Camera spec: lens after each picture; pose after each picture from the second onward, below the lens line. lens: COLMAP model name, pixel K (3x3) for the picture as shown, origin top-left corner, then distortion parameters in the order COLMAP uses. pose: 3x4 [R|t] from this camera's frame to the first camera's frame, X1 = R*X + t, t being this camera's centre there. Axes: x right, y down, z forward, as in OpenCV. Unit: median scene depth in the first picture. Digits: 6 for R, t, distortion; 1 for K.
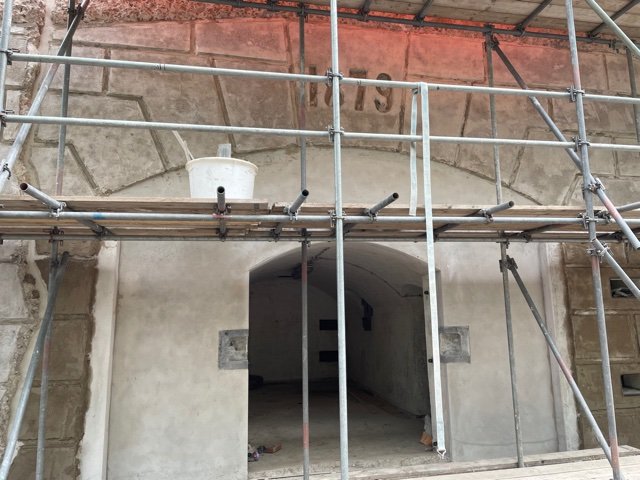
lens RADIAL K [[480.5, 0, 323.6], [0, 480.5, 236.5], [0, 0, 1]] dist [0.041086, -0.060255]
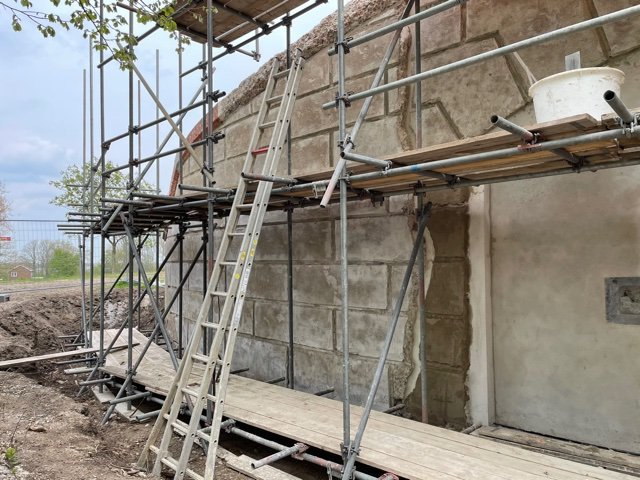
lens RADIAL K [[480.5, 0, 321.2], [0, 480.5, 239.2], [0, 0, 1]] dist [0.041086, -0.060255]
pose [[0.579586, -0.025314, -0.814518, 0.196250], [0.125867, 0.990304, 0.058786, 0.017258], [0.805132, -0.136592, 0.577153, 0.124708]]
